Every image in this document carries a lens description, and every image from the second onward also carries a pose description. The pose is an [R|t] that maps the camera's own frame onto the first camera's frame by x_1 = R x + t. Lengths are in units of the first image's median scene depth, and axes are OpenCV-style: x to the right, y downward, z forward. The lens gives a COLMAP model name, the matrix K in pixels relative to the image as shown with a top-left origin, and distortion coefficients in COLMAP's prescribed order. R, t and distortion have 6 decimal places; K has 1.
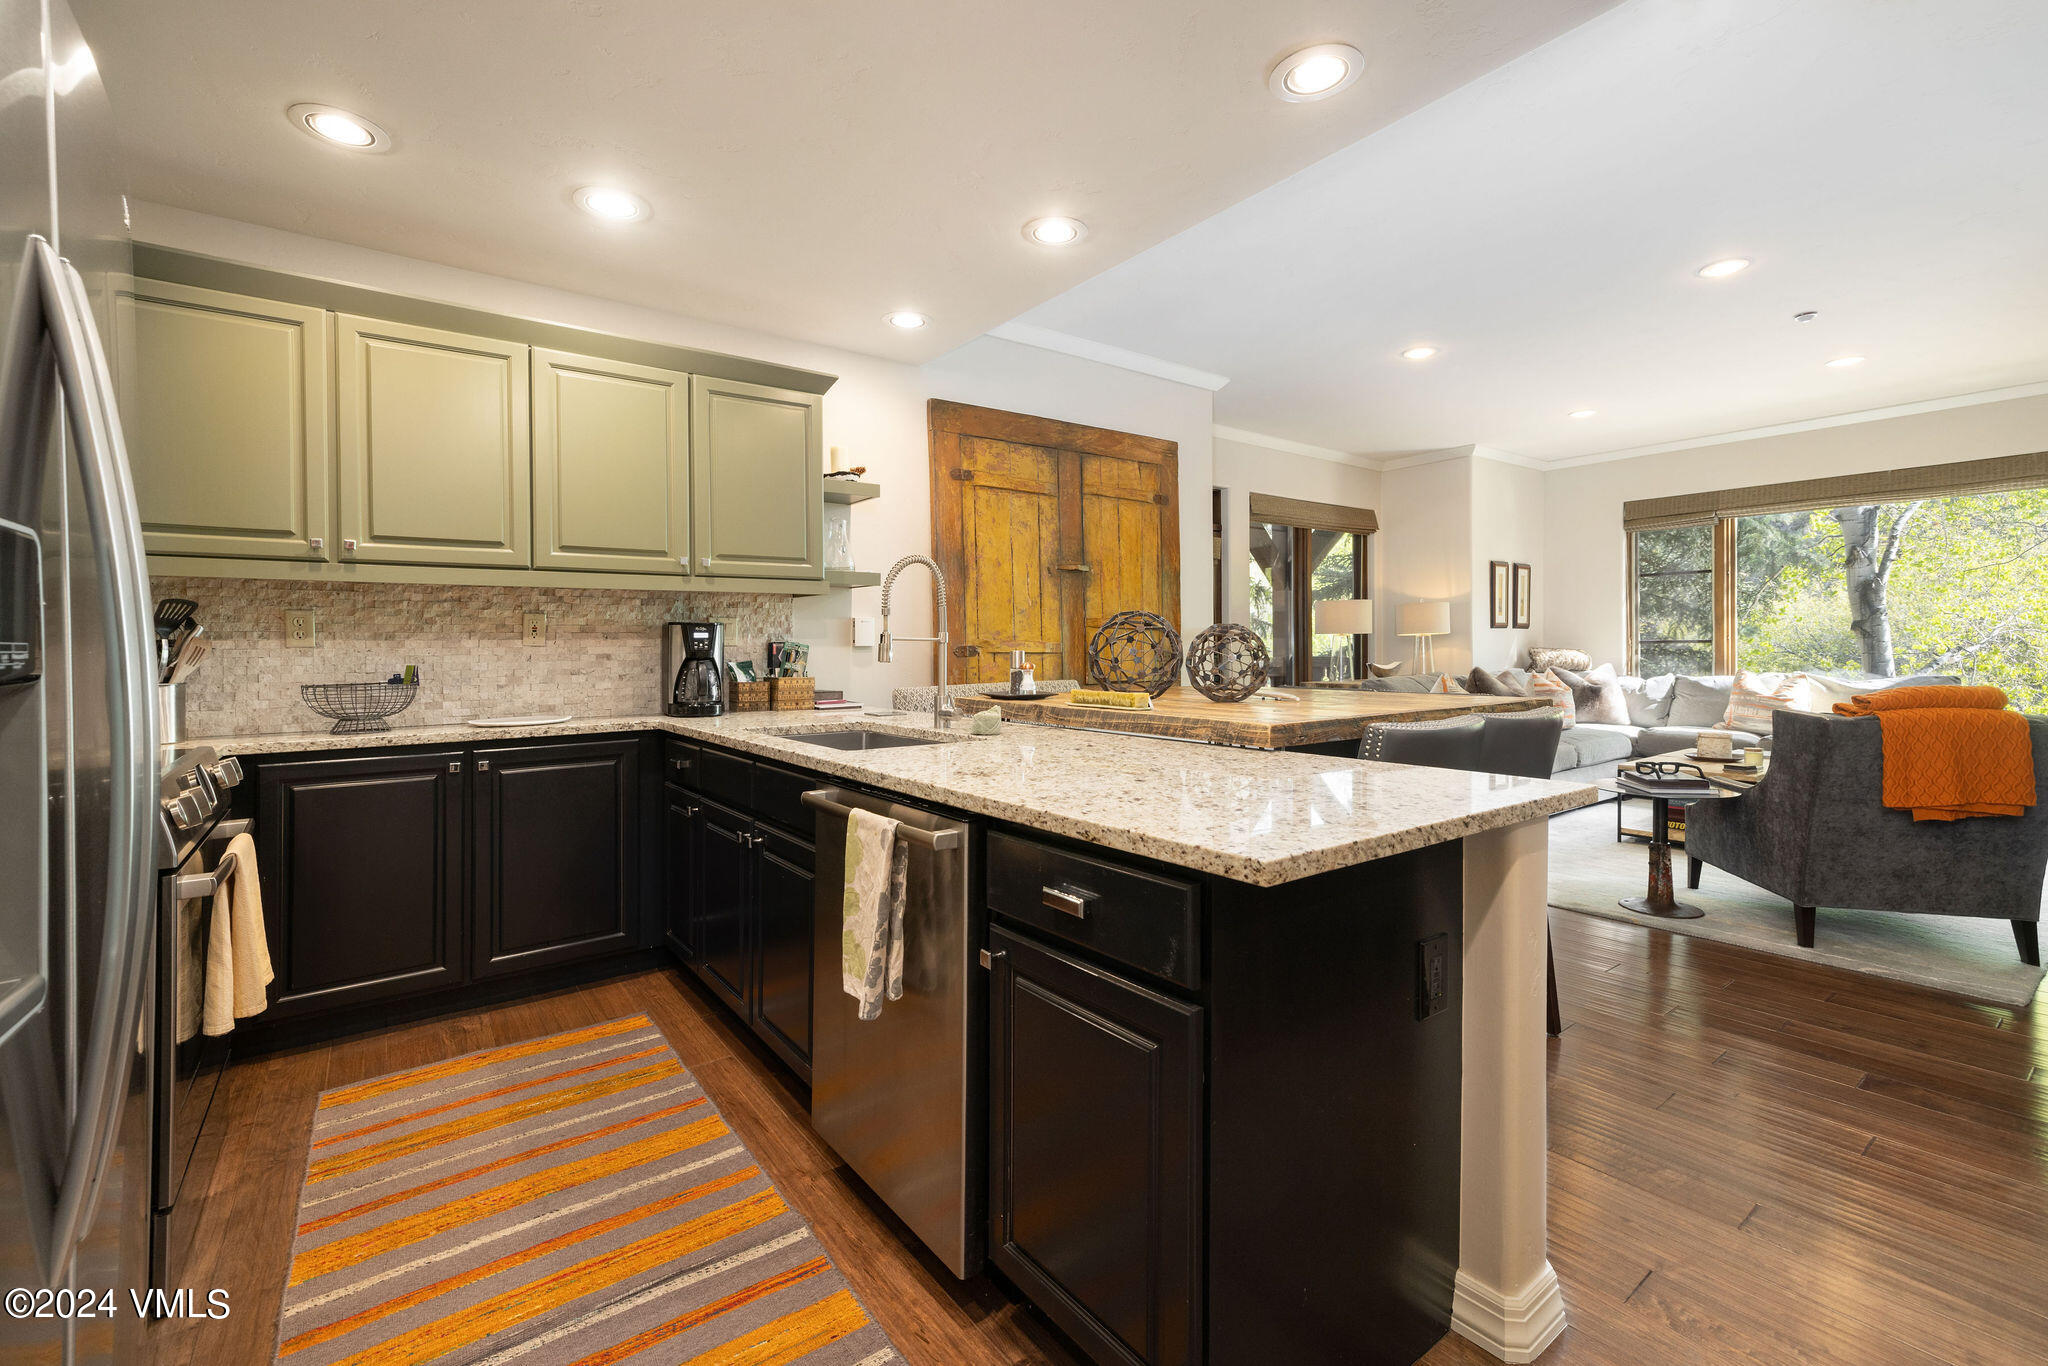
lens RADIAL K [[877.1, 0, 1023.0], [0, 877.1, 664.8], [0, 0, 1]] dist [-0.002543, -0.000383]
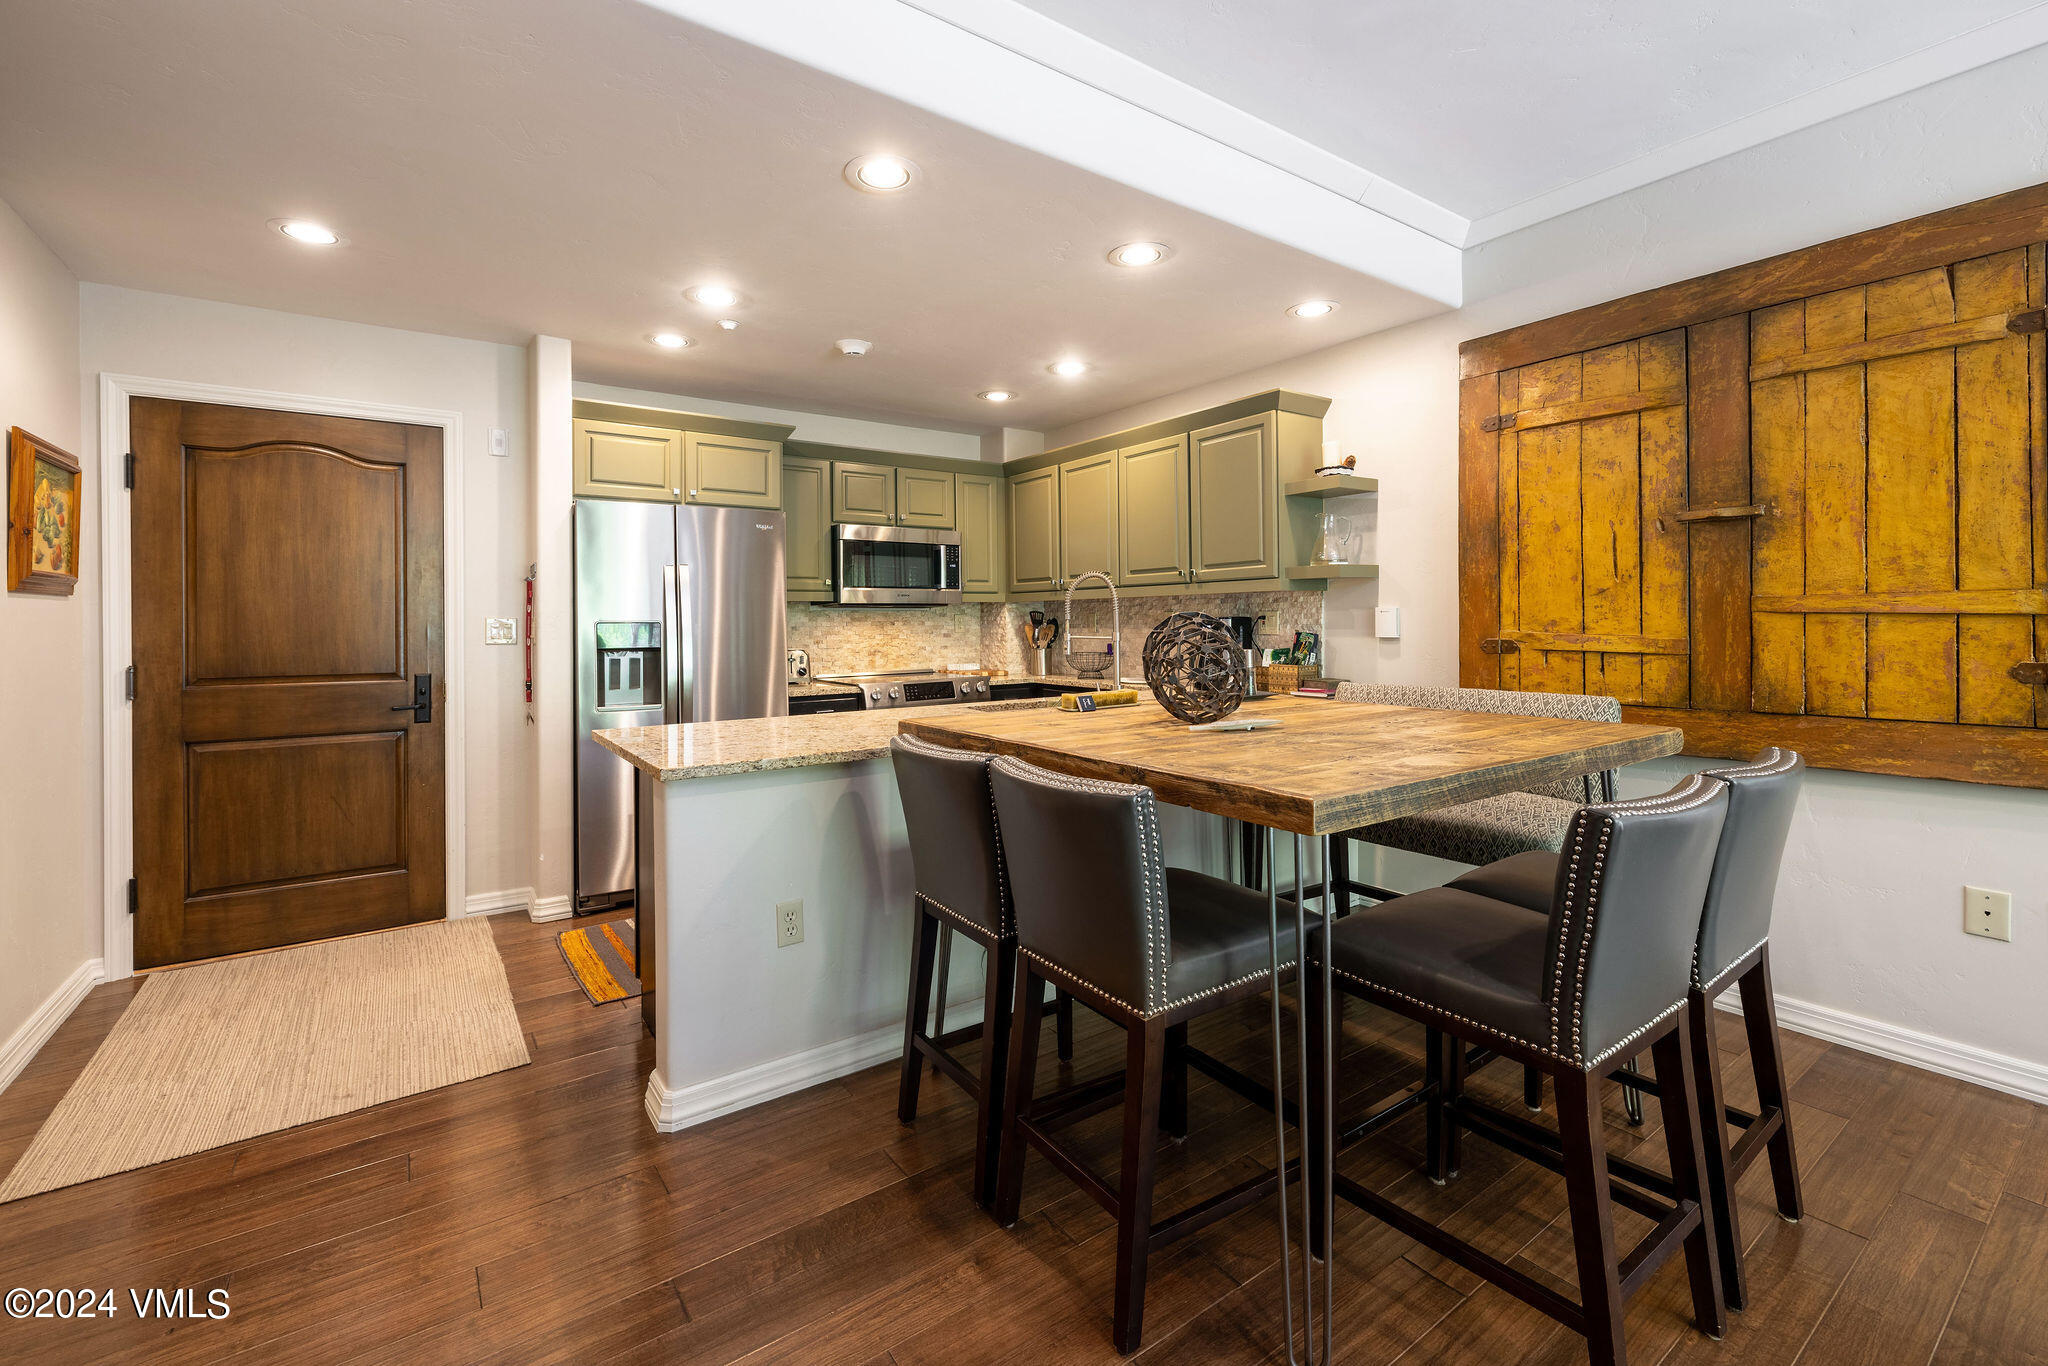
lens RADIAL K [[877.1, 0, 1015.9], [0, 877.1, 616.0], [0, 0, 1]] dist [-0.002543, -0.000383]
pose [[-0.027850, 0.006174, -0.999593, 0.727176], [-0.007665, 0.999950, 0.006390, -0.044416], [0.999583, 0.007840, -0.027802, 0.585346]]
